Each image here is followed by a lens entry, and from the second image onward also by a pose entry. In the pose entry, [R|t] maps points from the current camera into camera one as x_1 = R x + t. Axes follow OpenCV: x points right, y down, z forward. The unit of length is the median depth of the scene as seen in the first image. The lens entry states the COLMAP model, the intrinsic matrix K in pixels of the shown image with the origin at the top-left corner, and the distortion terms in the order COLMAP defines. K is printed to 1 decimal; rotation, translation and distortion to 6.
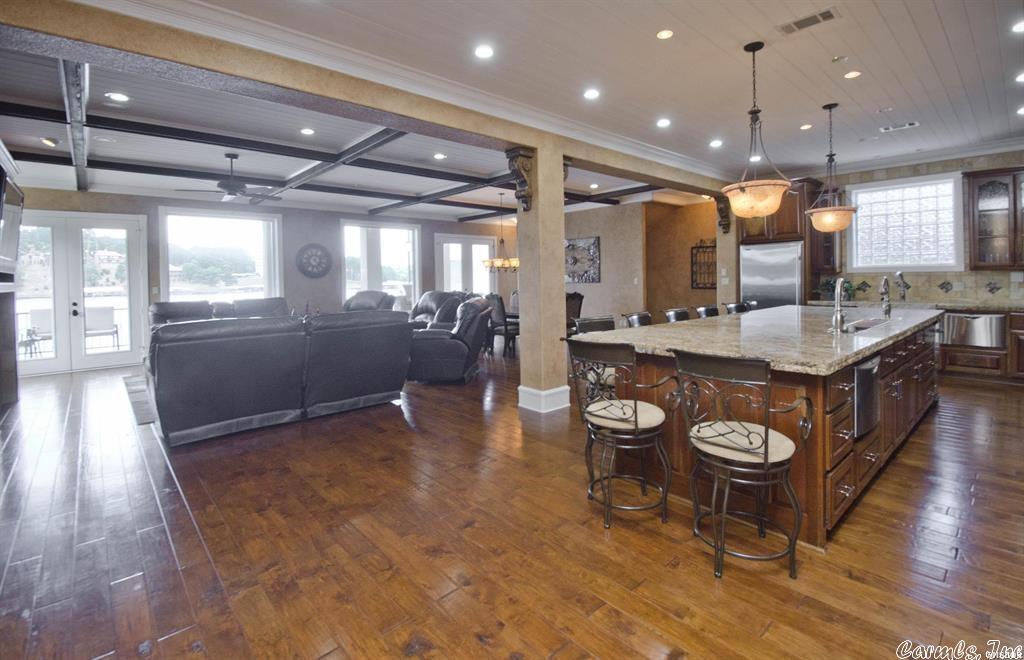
lens RADIAL K [[462.6, 0, 515.2], [0, 462.6, 285.7], [0, 0, 1]] dist [-0.030528, -0.000722]
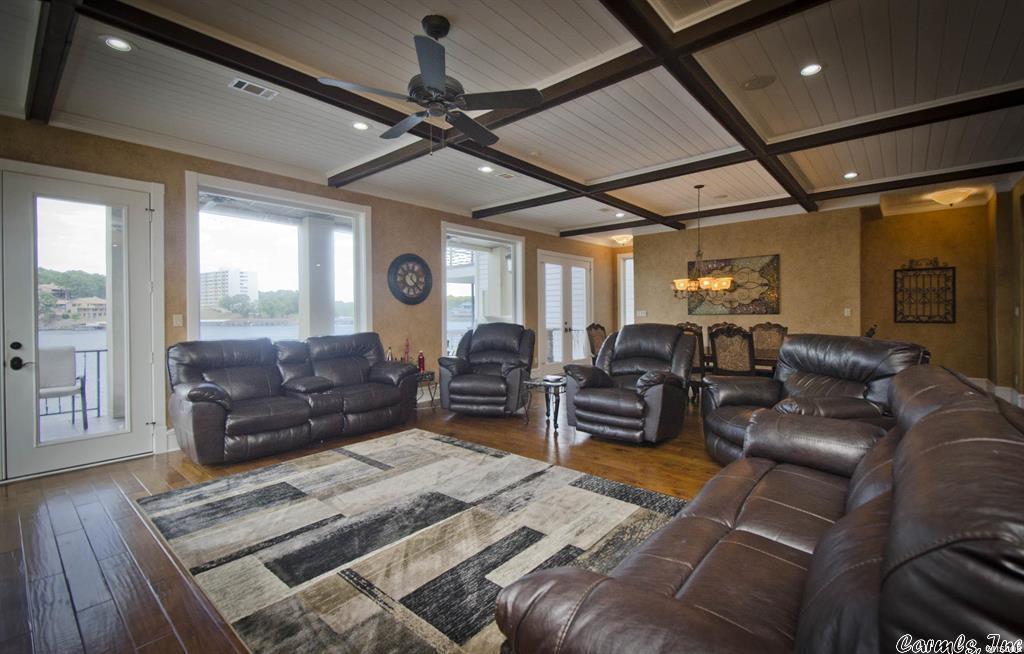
lens RADIAL K [[442.7, 0, 519.8], [0, 442.7, 317.1], [0, 0, 1]] dist [-0.000587, -0.001325]
pose [[0.993166, 0.005486, 0.116582, -0.481757], [-0.004351, 0.999941, -0.009981, 0.011335], [-0.116629, 0.009406, 0.993131, 0.445358]]
